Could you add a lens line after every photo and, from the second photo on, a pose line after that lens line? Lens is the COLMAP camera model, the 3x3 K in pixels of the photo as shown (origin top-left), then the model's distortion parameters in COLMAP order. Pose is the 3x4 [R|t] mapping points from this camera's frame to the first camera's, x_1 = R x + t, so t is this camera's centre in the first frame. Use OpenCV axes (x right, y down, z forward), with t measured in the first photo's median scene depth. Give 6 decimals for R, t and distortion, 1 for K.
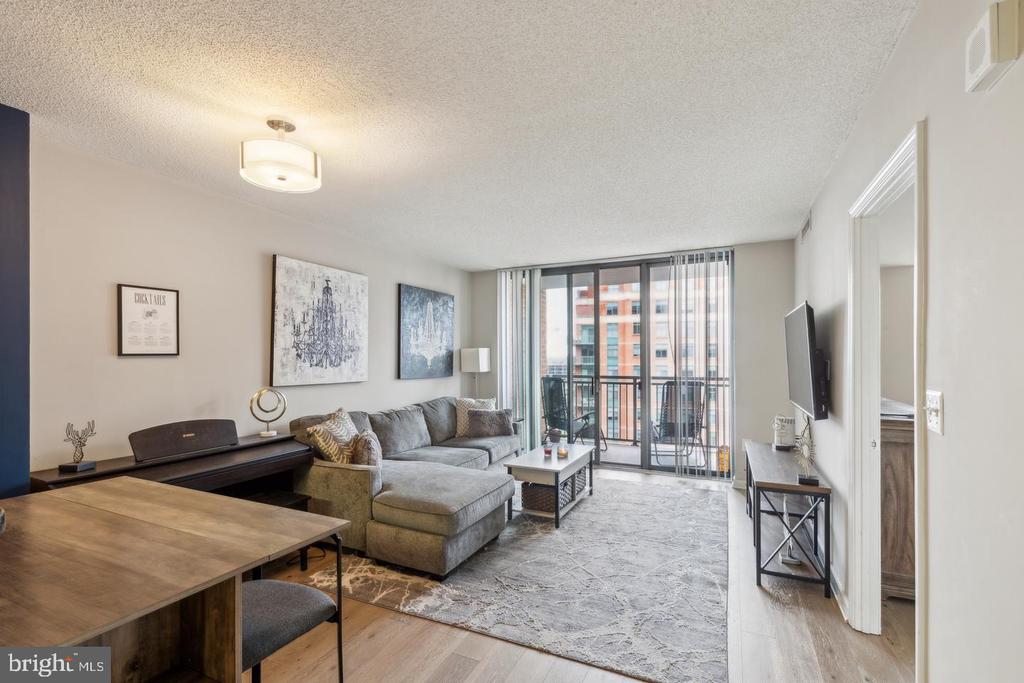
lens RADIAL K [[458.4, 0, 511.2], [0, 458.4, 357.3], [0, 0, 1]] dist [0.000559, 0.000151]
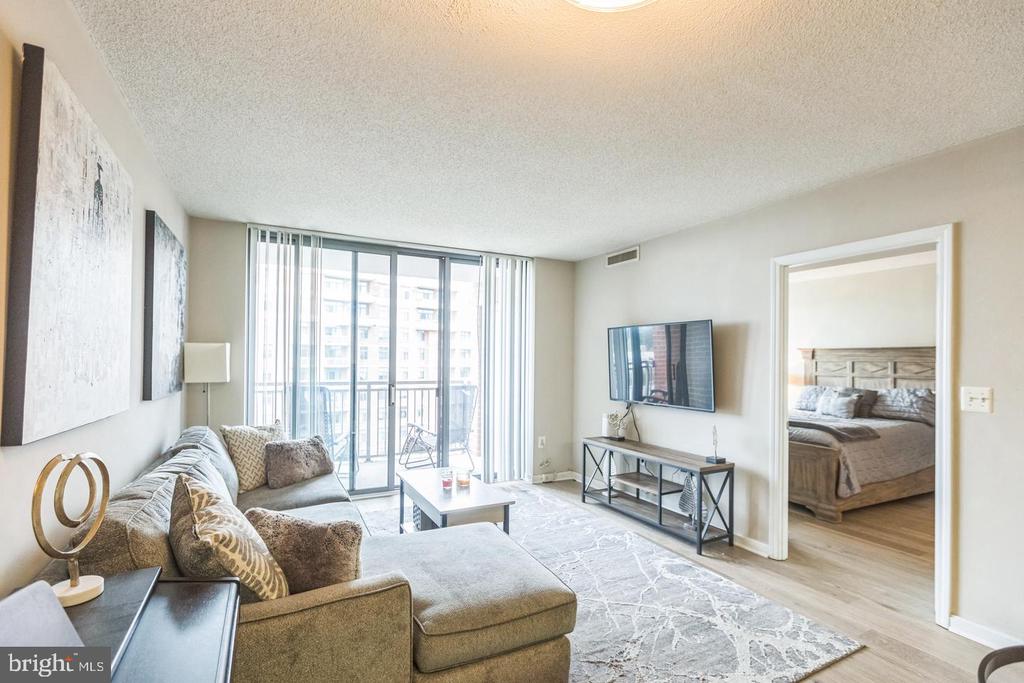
lens RADIAL K [[467.1, 0, 511.8], [0, 467.1, 357.4], [0, 0, 1]] dist [0.000957, -0.000046]
pose [[0.603717, 0.012340, 0.797103, -0.366490], [-0.011321, 0.999912, -0.006906, -0.000689], [-0.797118, -0.004855, 0.603804, 0.331384]]
